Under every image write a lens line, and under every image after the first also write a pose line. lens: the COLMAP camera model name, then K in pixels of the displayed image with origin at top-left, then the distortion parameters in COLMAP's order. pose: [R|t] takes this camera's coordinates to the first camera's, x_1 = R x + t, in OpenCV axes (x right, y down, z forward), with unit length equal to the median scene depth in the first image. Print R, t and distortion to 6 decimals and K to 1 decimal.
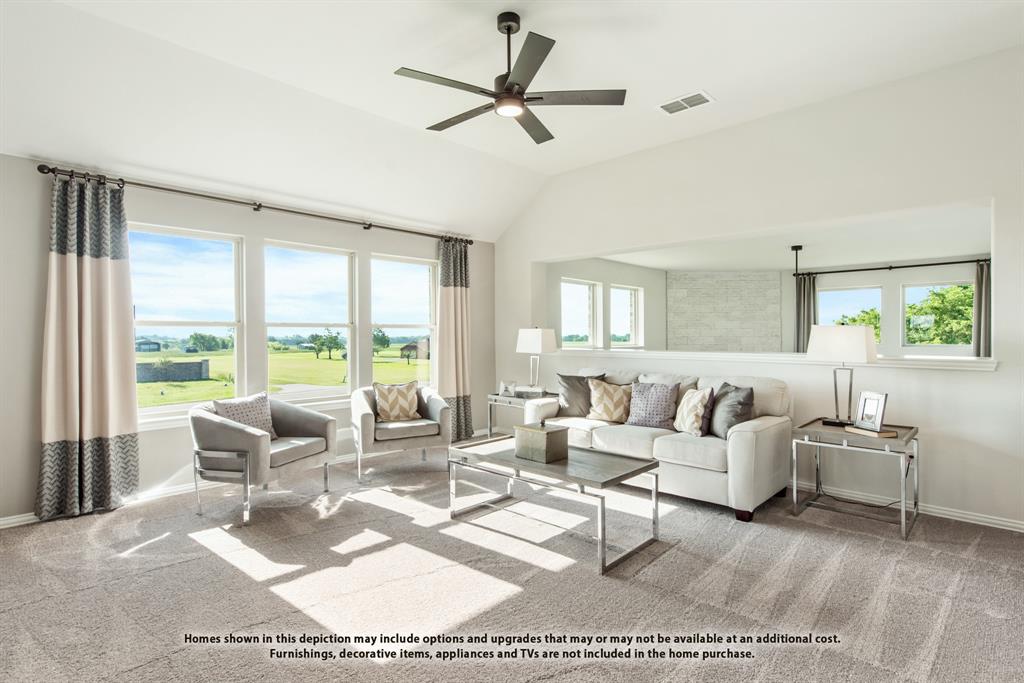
lens RADIAL K [[531.4, 0, 522.7], [0, 531.4, 340.5], [0, 0, 1]] dist [0.015827, -0.000903]
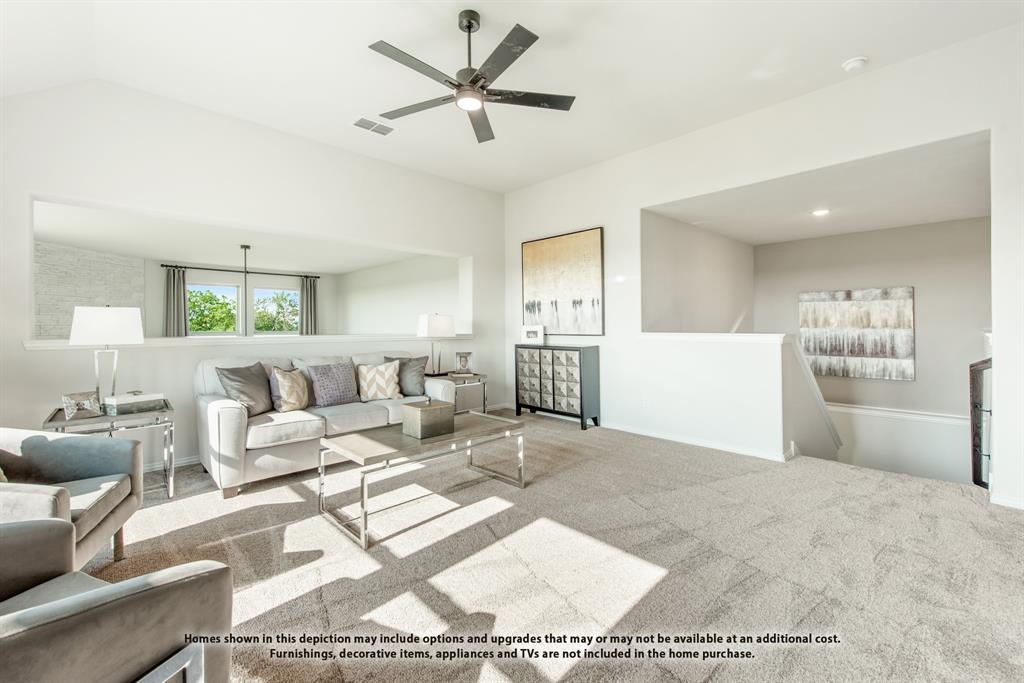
lens RADIAL K [[426.8, 0, 506.9], [0, 426.8, 331.3], [0, 0, 1]] dist [0.010291, -0.000395]
pose [[0.048507, -0.008298, 0.998788, -0.617959], [0.012914, 0.999887, 0.007680, 0.012591], [-0.998739, 0.012526, 0.048609, 0.630800]]
